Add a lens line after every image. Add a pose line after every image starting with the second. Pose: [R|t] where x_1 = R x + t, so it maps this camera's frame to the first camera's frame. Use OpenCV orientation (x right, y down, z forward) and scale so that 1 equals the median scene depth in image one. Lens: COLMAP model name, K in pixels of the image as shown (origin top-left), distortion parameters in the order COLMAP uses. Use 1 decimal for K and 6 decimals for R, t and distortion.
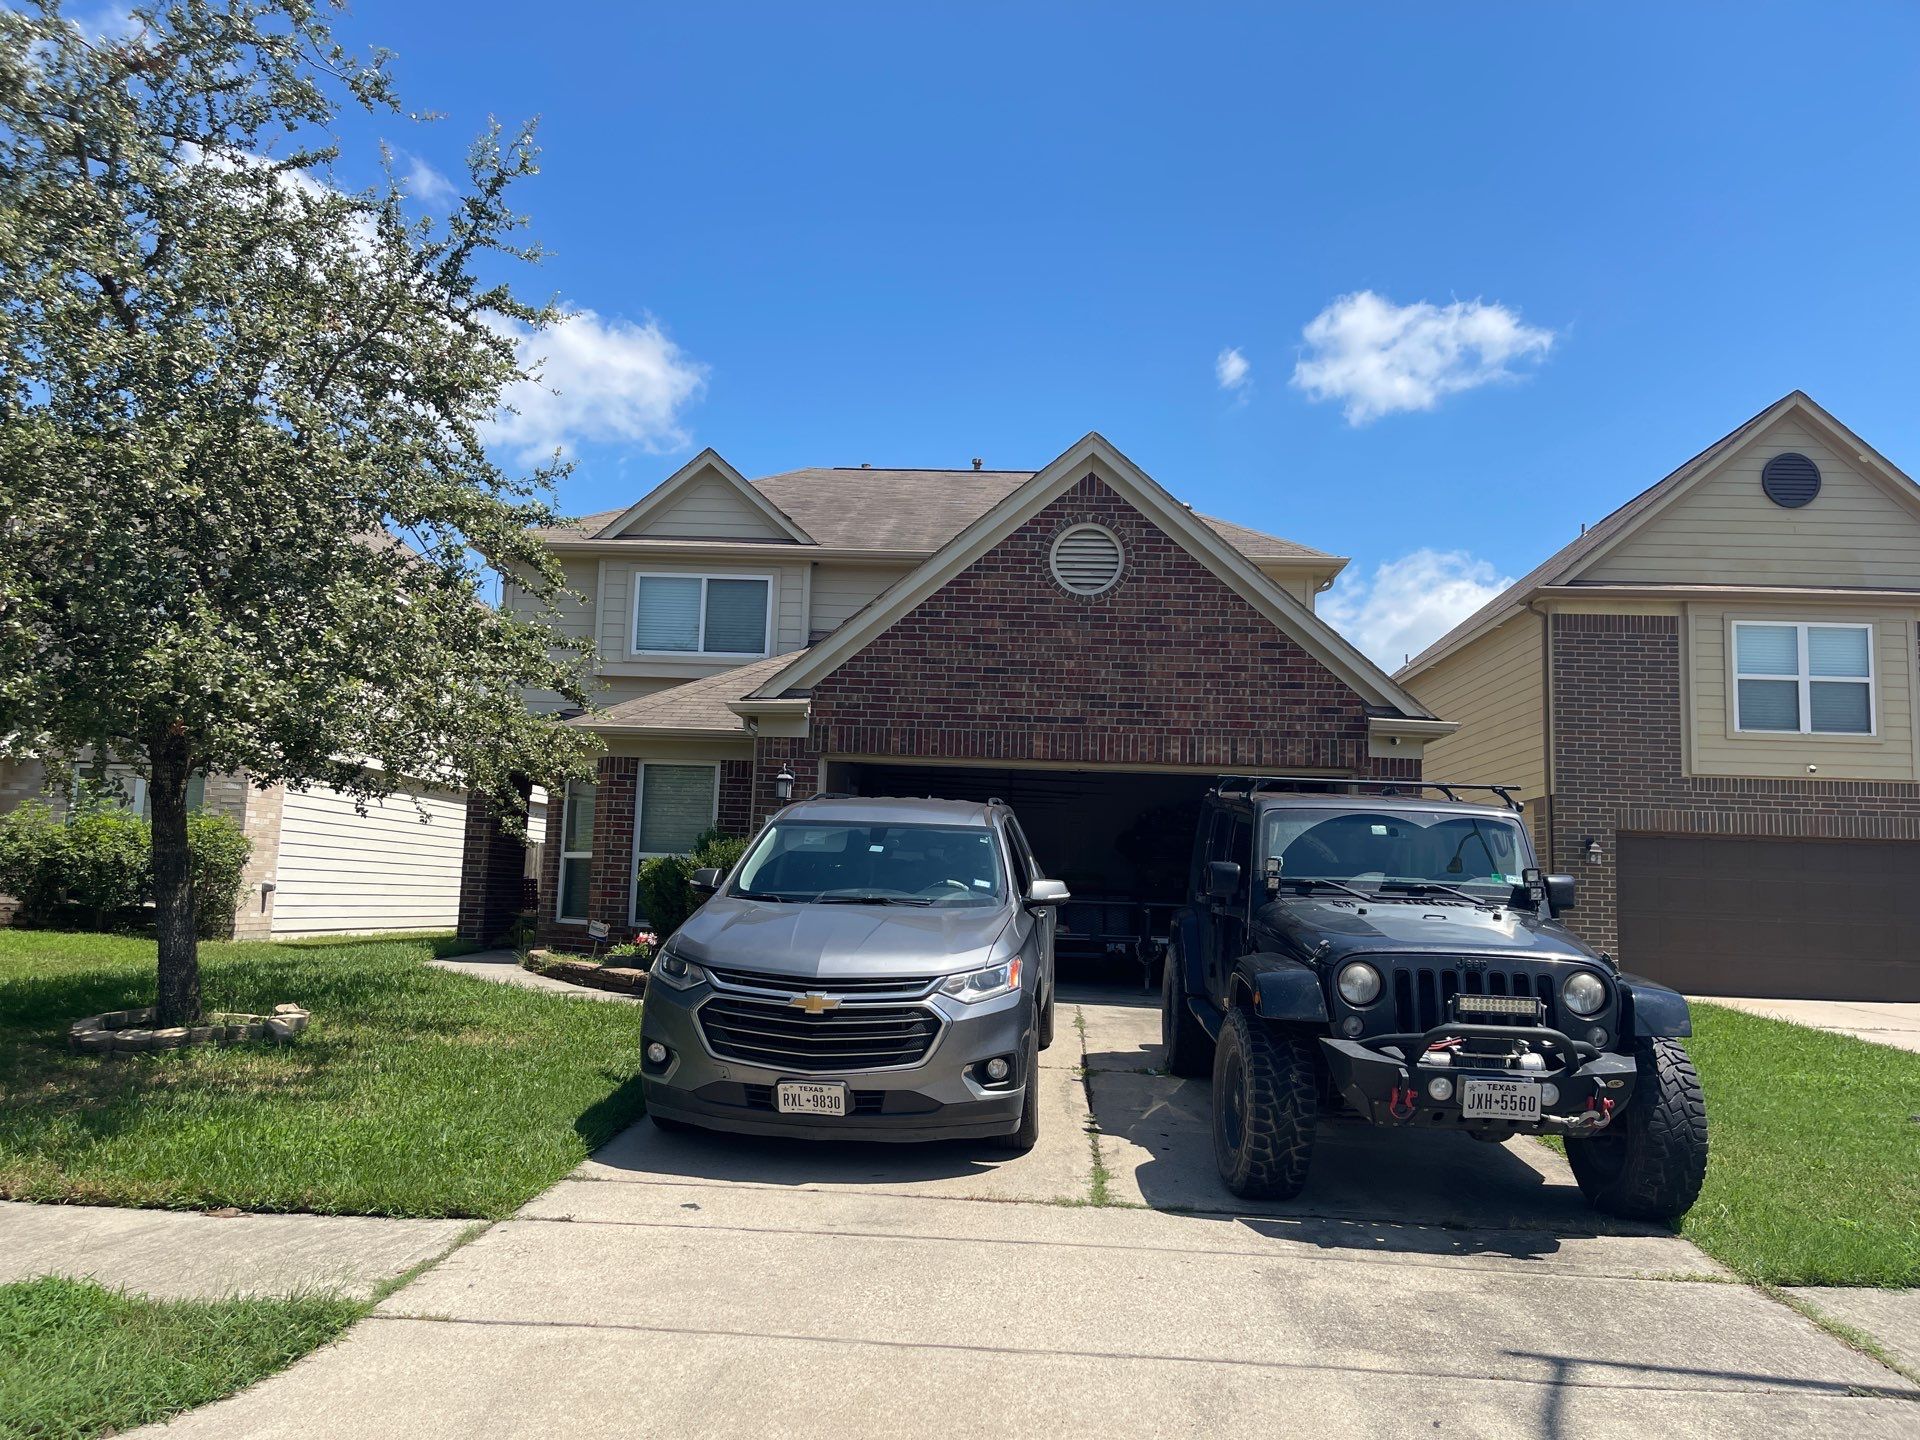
lens RADIAL K [[1479.8, 0, 932.0], [0, 1479.8, 719.8], [0, 0, 1]] dist [0.066667, -0.016502]
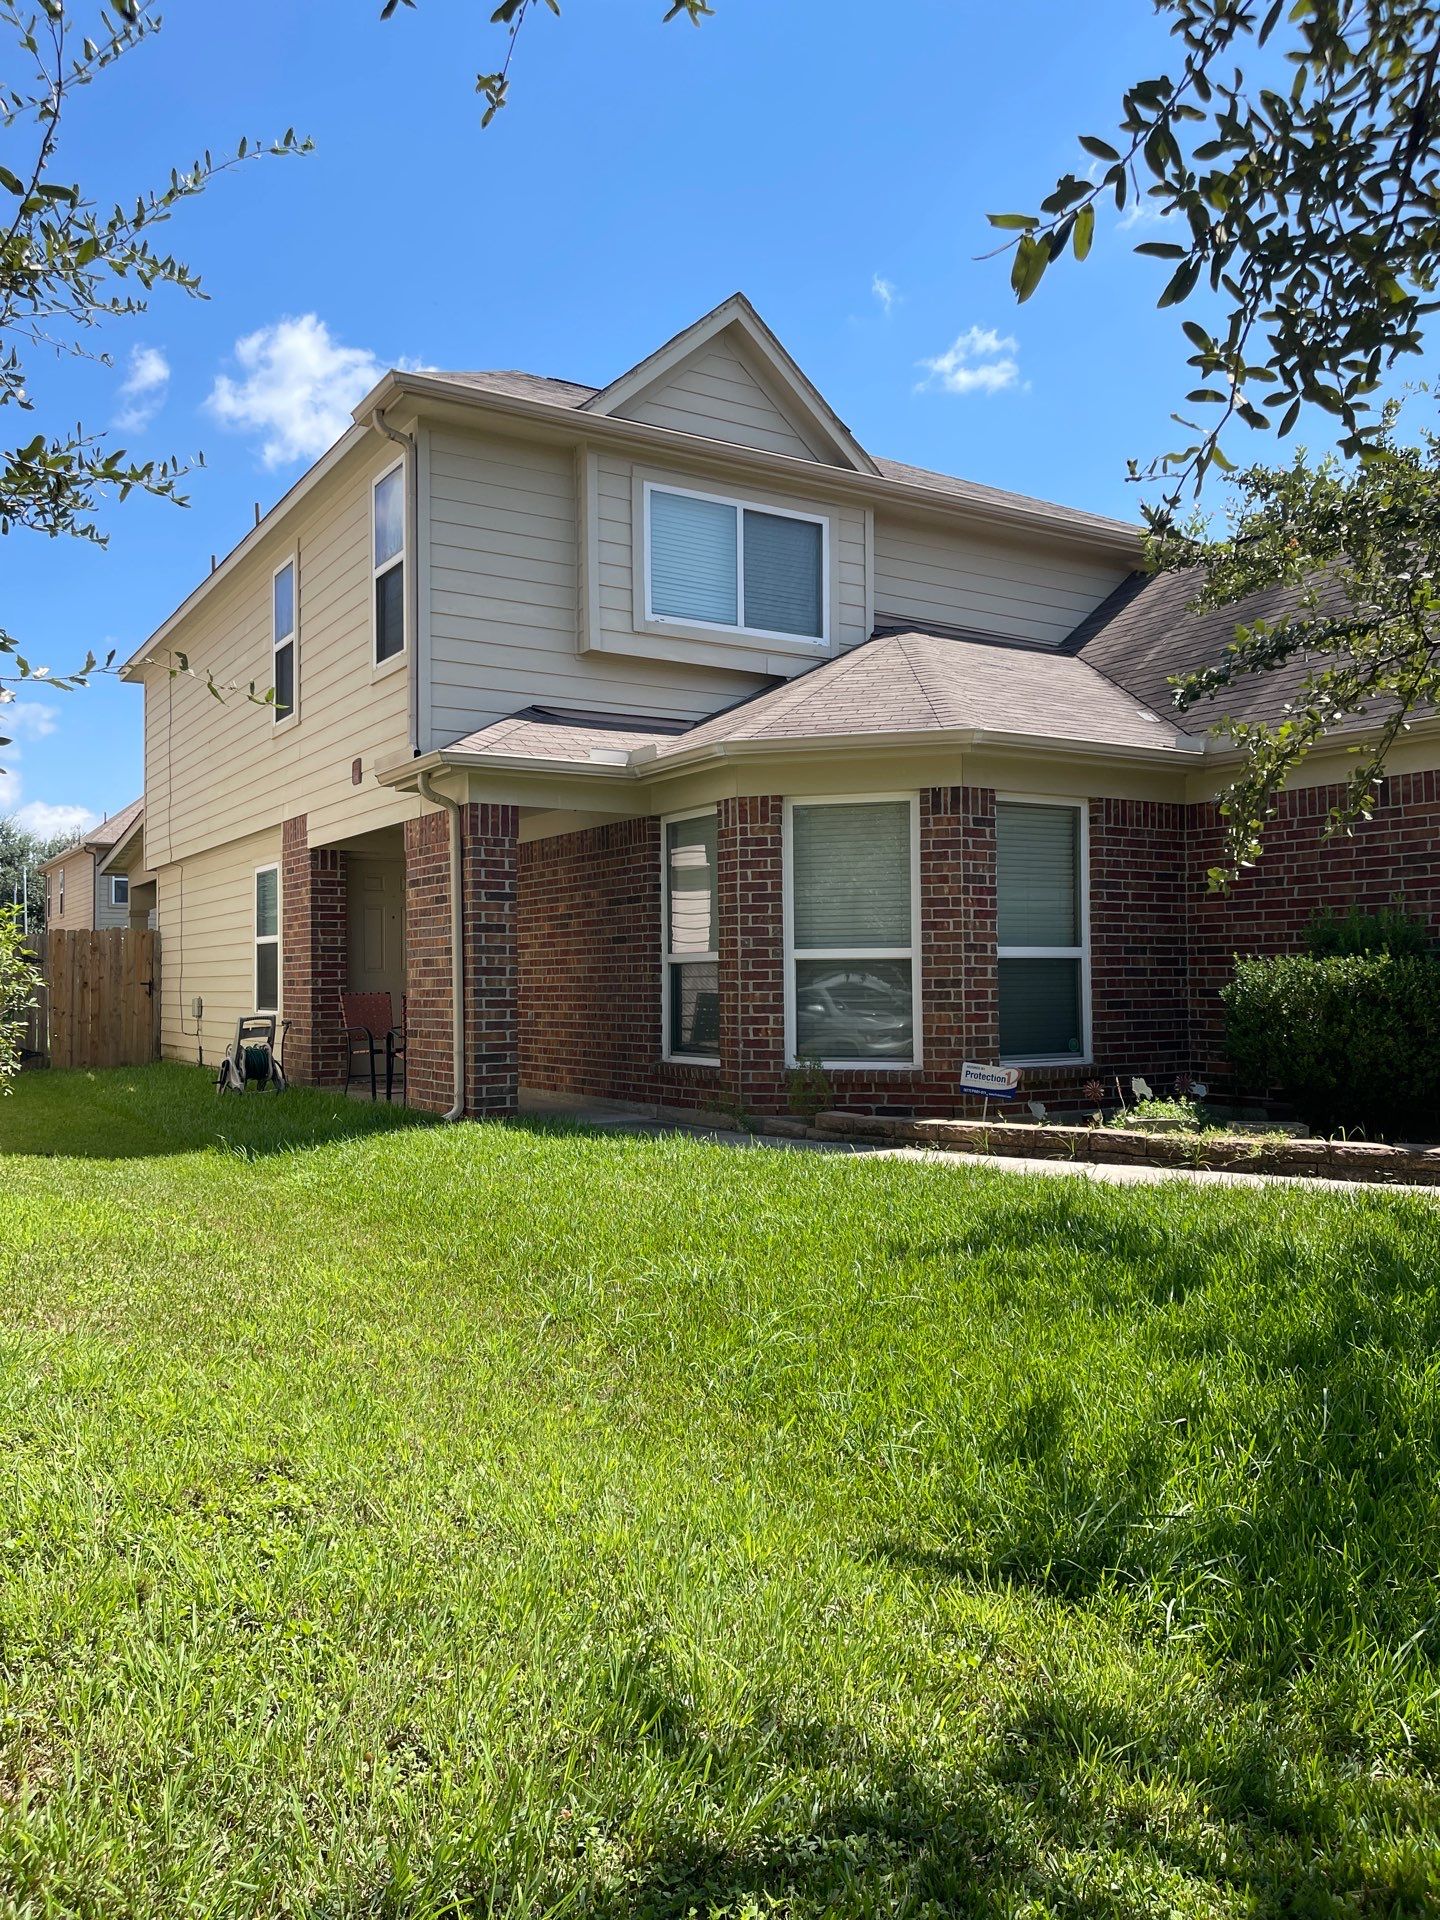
lens RADIAL K [[1479.8, 0, 731.1], [0, 1479.8, 947.9], [0, 0, 1]] dist [0.066667, -0.016502]
pose [[0.808835, -0.031927, 0.587169, -0.765538], [-0.033206, 0.994452, 0.099815, 0.038980], [-0.587098, -0.100231, 0.803287, 0.685518]]
